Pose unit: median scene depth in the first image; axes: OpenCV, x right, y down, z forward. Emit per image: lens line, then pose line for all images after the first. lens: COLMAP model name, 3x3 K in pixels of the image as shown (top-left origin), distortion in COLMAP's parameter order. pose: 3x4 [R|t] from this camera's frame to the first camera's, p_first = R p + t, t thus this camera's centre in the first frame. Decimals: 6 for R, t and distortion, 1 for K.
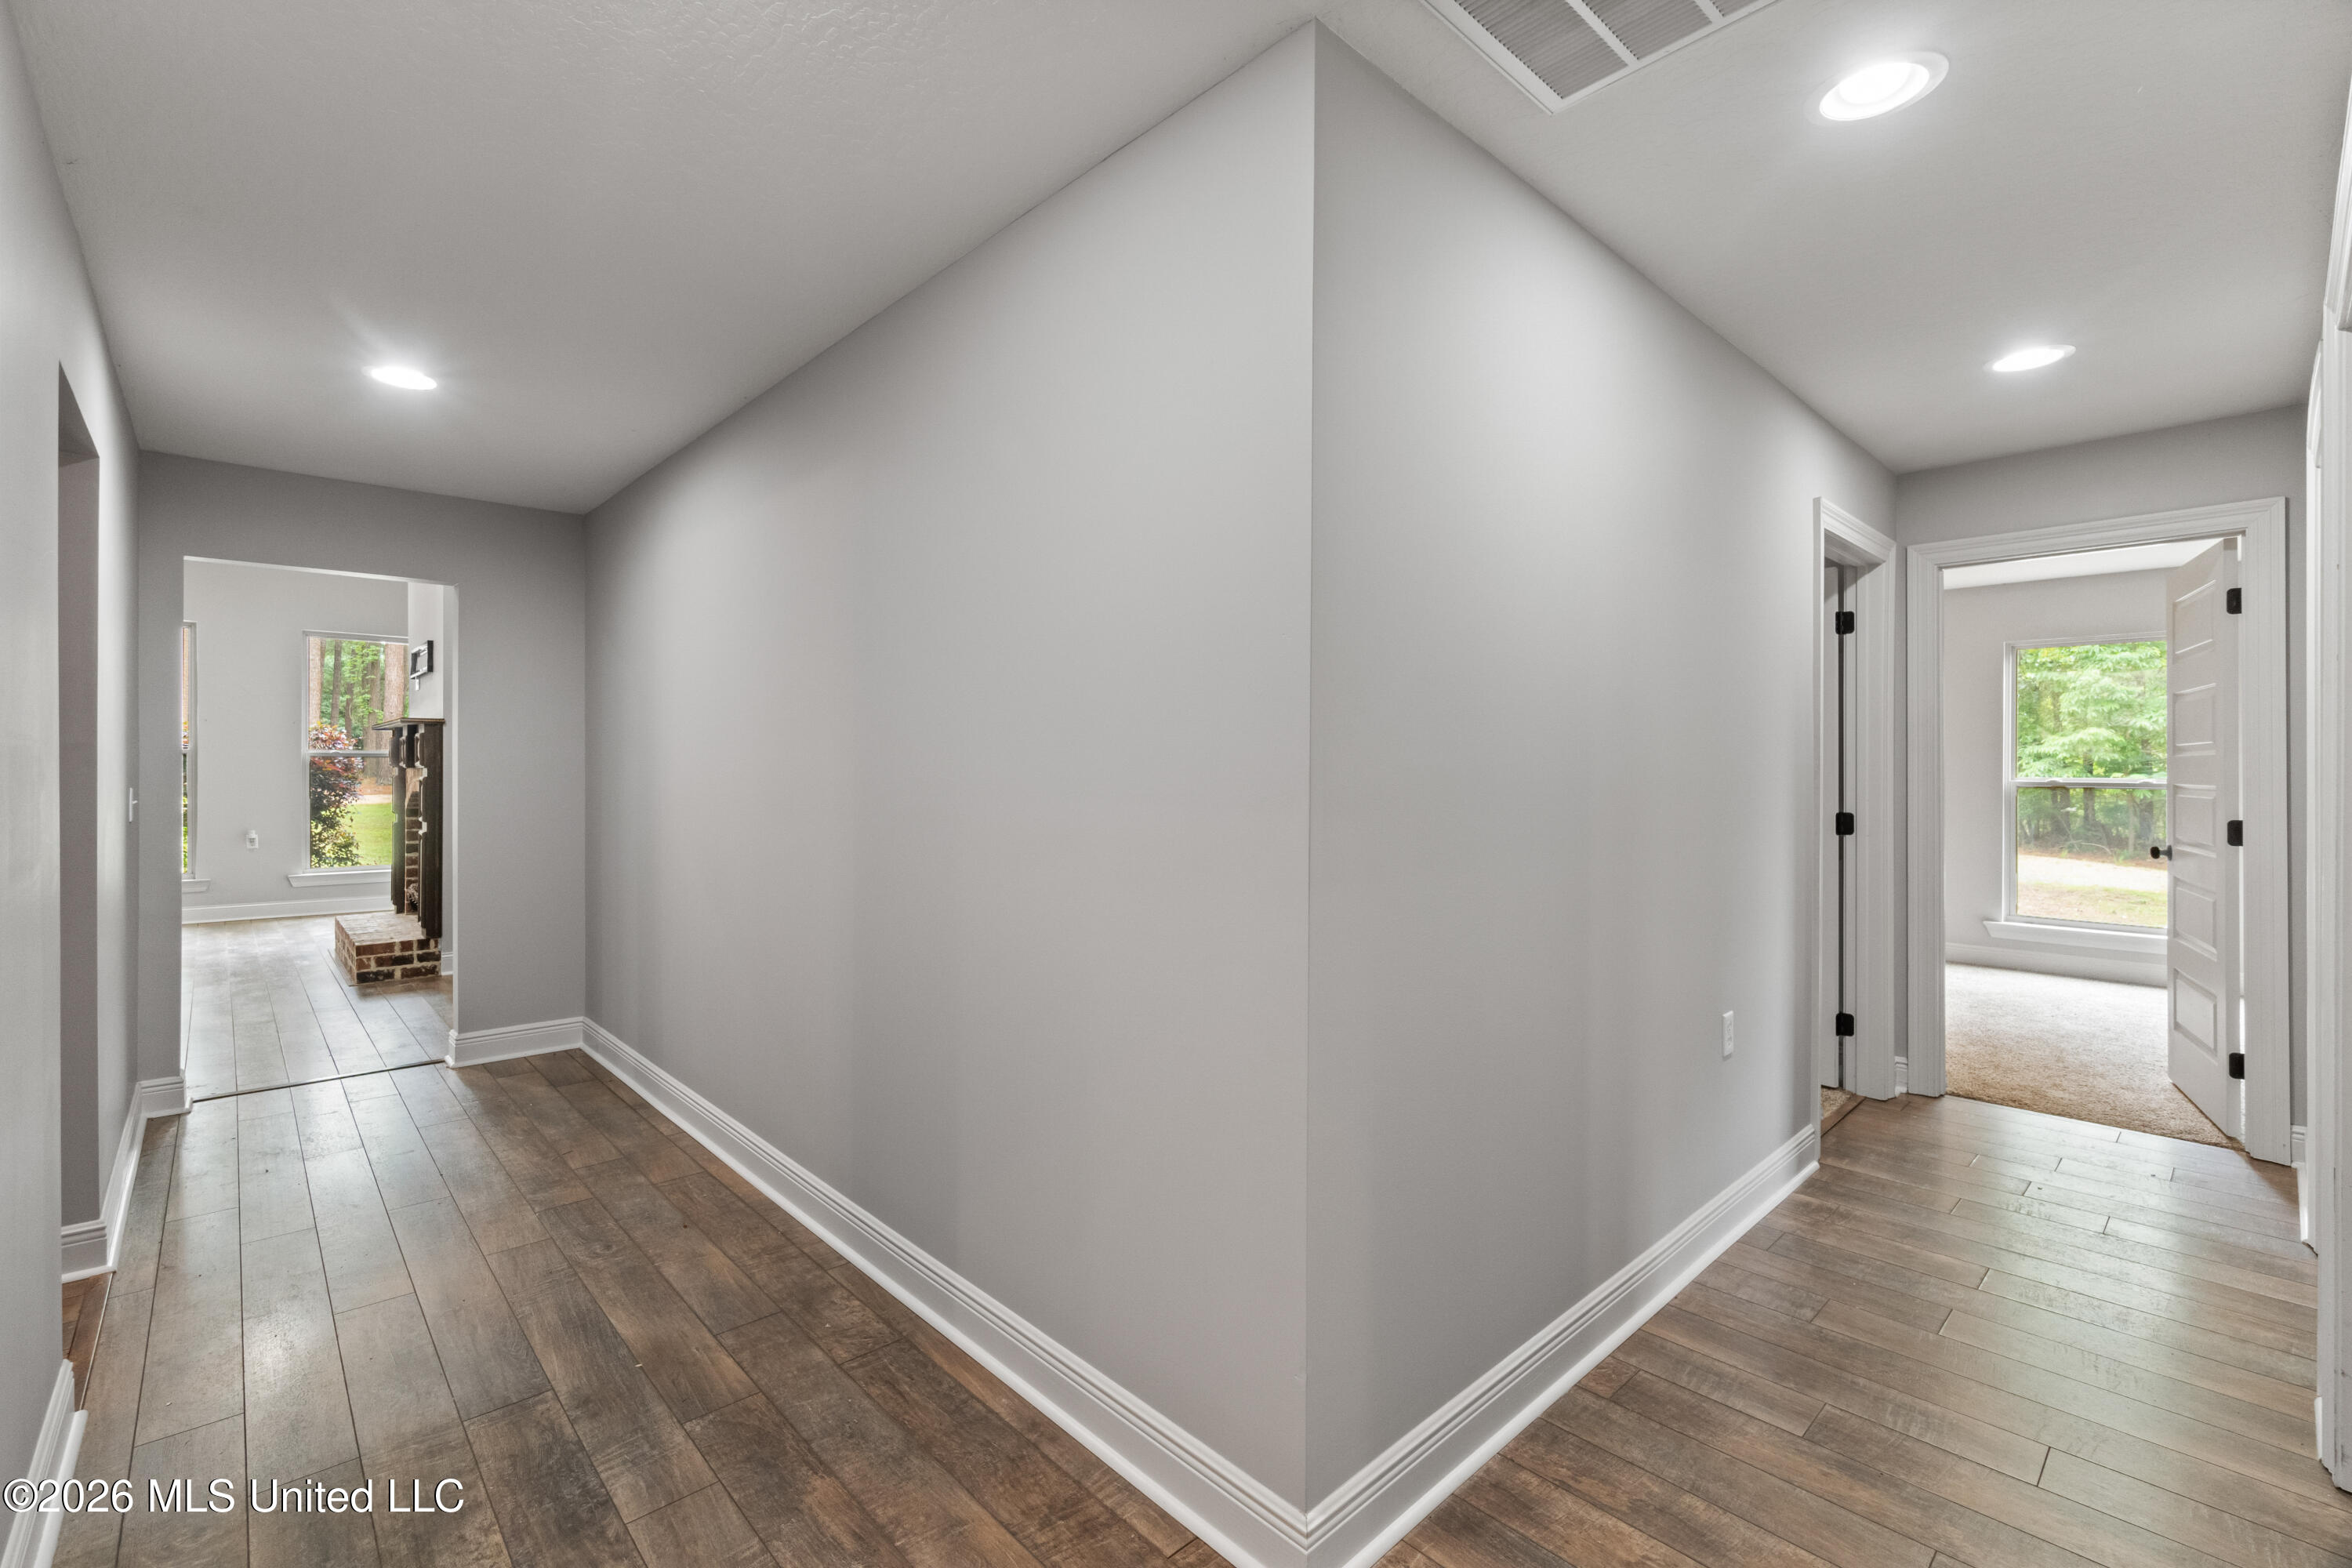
lens RADIAL K [[1030.6, 0, 1170.5], [0, 1030.6, 774.7], [0, 0, 1]] dist [-0.002137, -0.000342]
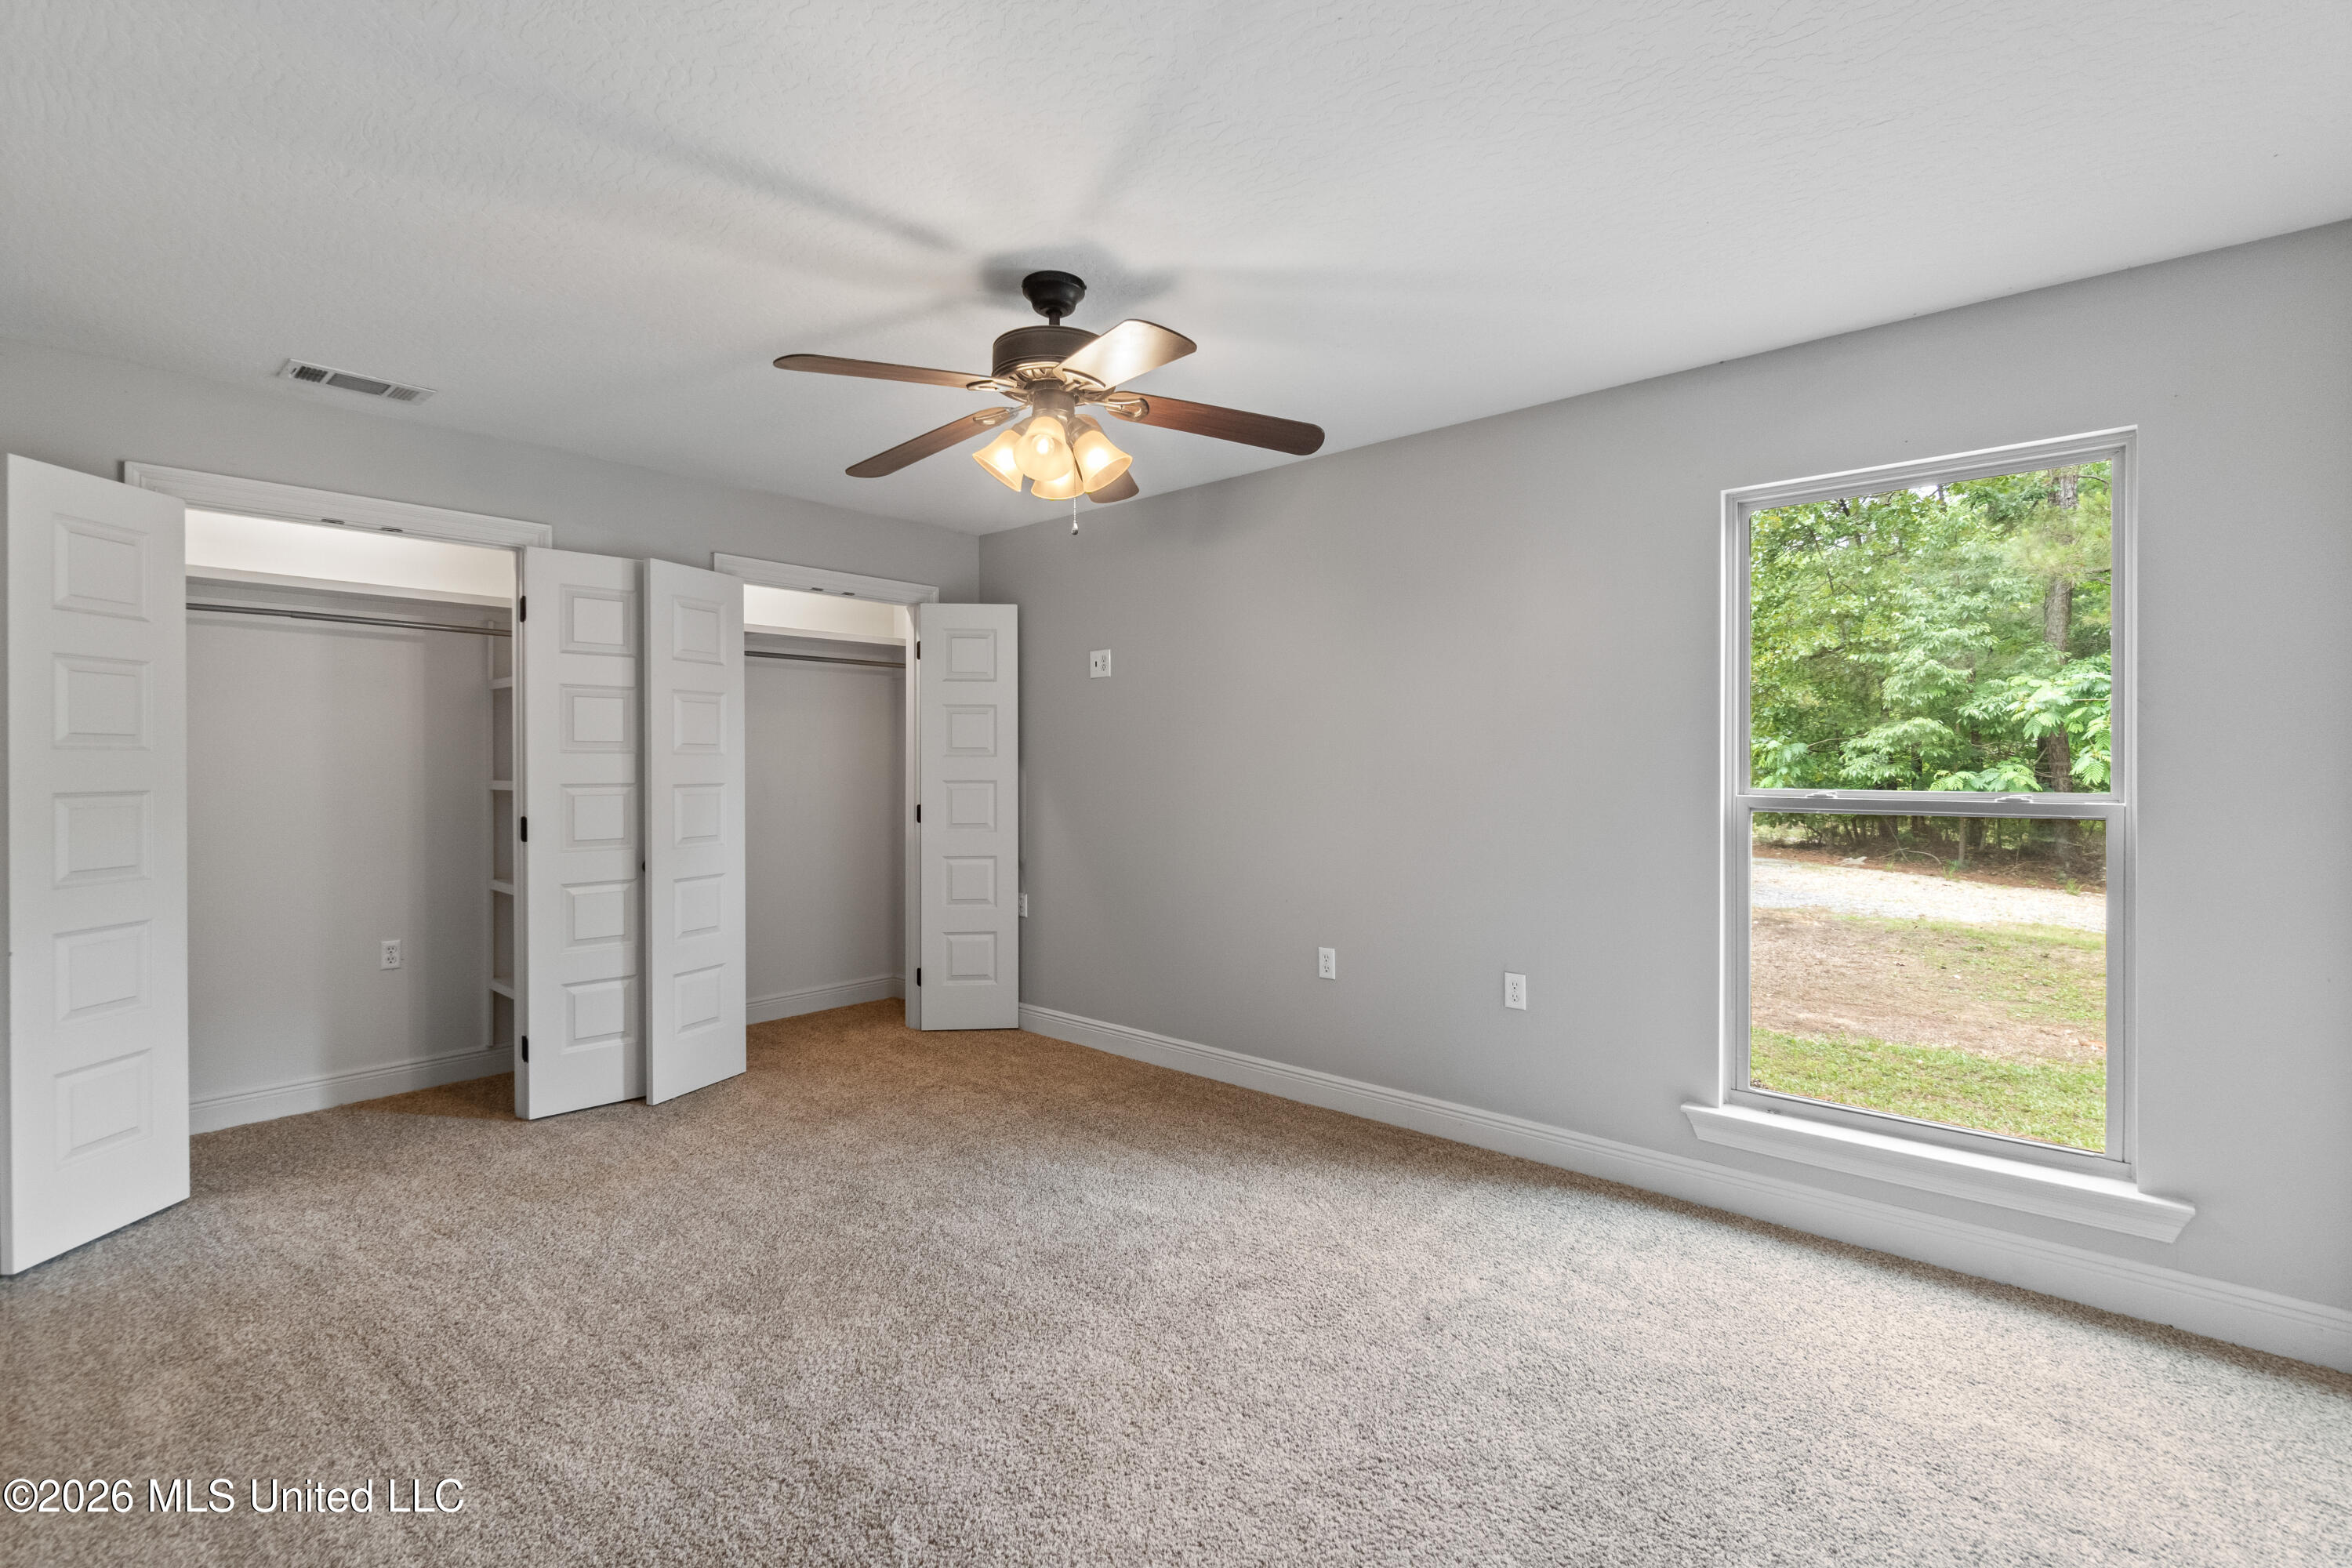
lens RADIAL K [[1074.0, 0, 1180.7], [0, 1074.0, 756.4], [0, 0, 1]] dist [0.000115, 0.000581]
pose [[0.992114, -0.000203, 0.125337, 0.174393], [0.002108, 0.999884, -0.015063, -0.001203], [-0.125320, 0.015209, 0.992000, 0.189645]]
